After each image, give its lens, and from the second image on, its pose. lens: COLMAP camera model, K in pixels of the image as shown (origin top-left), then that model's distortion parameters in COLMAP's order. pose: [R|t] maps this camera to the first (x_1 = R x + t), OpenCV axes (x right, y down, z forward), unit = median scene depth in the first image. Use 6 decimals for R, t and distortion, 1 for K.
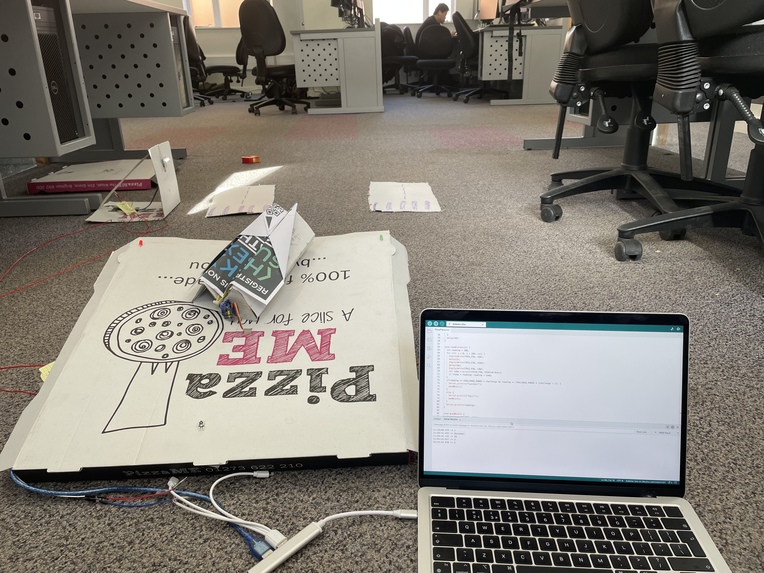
lens RADIAL K [[587.8, 0, 382.0], [0, 587.8, 286.5], [0, 0, 1]] dist [0.083815, -0.125803]
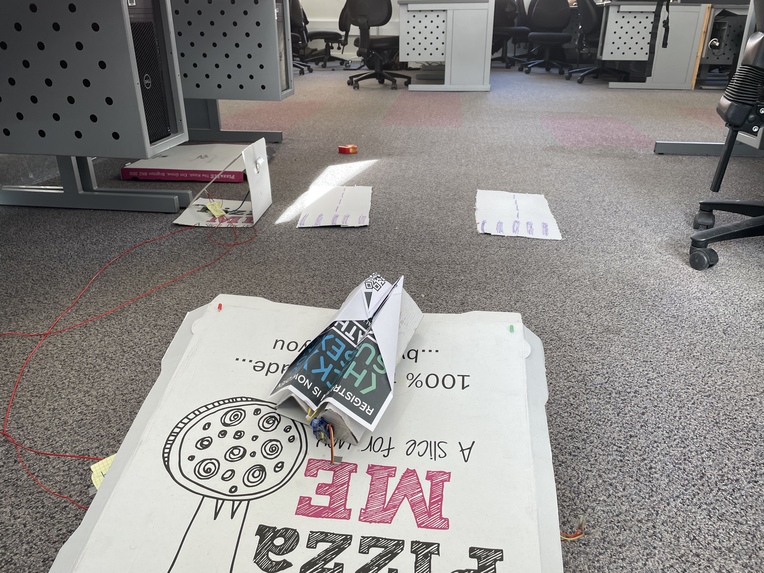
lens RADIAL K [[587.8, 0, 382.0], [0, 587.8, 286.5], [0, 0, 1]] dist [0.083815, -0.125803]
pose [[0.987234, 0.089292, -0.131896, -0.037148], [-0.081982, 0.994834, 0.059865, -0.088005], [0.136561, -0.048288, 0.989454, 0.106621]]
